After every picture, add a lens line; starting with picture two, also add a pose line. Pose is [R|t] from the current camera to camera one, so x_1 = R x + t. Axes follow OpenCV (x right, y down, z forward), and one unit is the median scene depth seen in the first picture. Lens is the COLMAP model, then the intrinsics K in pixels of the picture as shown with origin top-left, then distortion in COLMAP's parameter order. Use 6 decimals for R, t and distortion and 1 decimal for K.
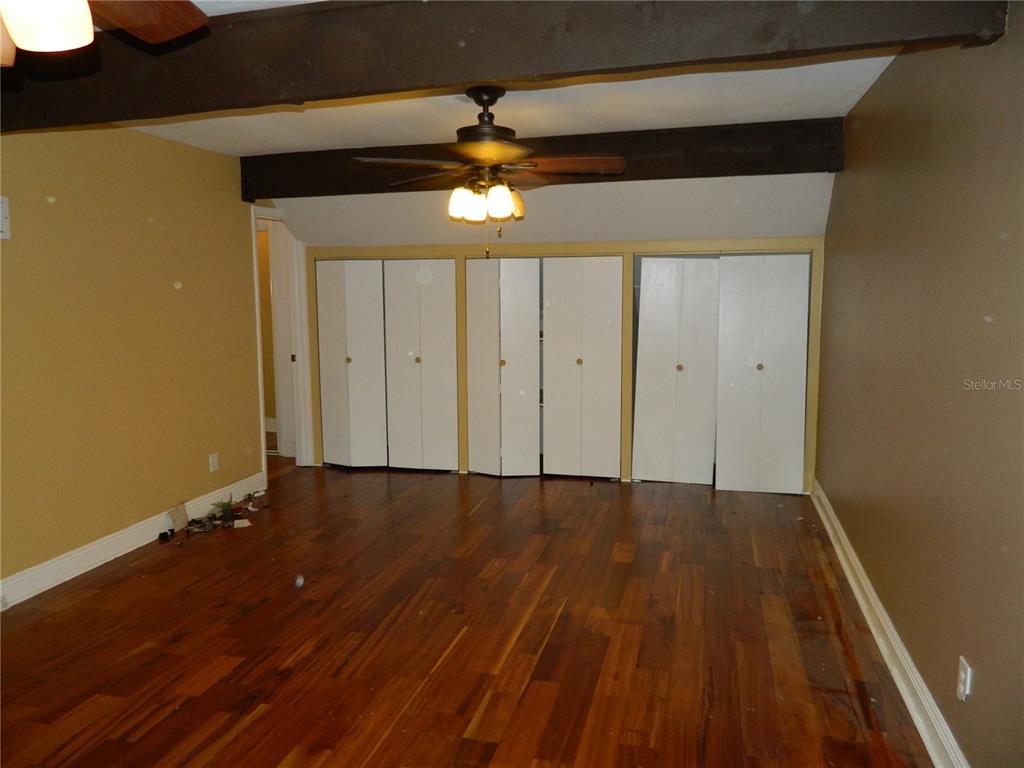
lens RADIAL K [[761.7, 0, 511.0], [0, 761.7, 384.1], [0, 0, 1]] dist [0.005597, -0.014960]
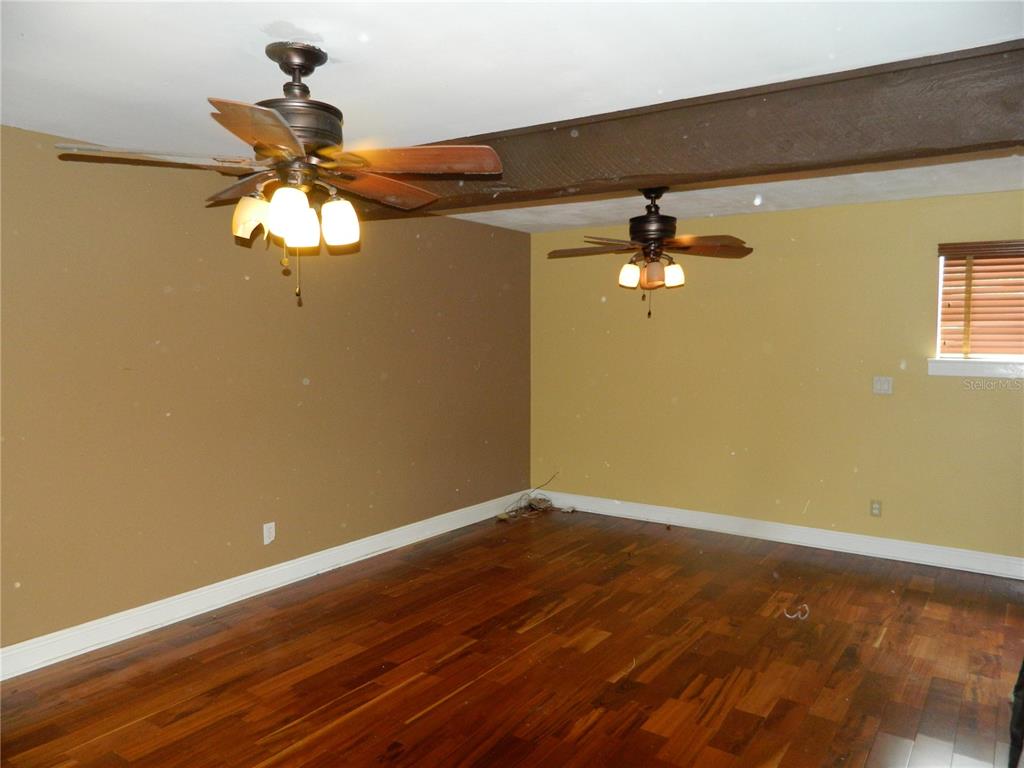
lens RADIAL K [[761.7, 0, 511.4], [0, 761.7, 384.3], [0, 0, 1]] dist [0.005597, -0.014960]
pose [[-0.942531, -0.012366, 0.333889, -0.542042], [0.048475, 0.983681, 0.173271, -0.256041], [-0.330583, 0.179499, -0.926550, 1.983332]]
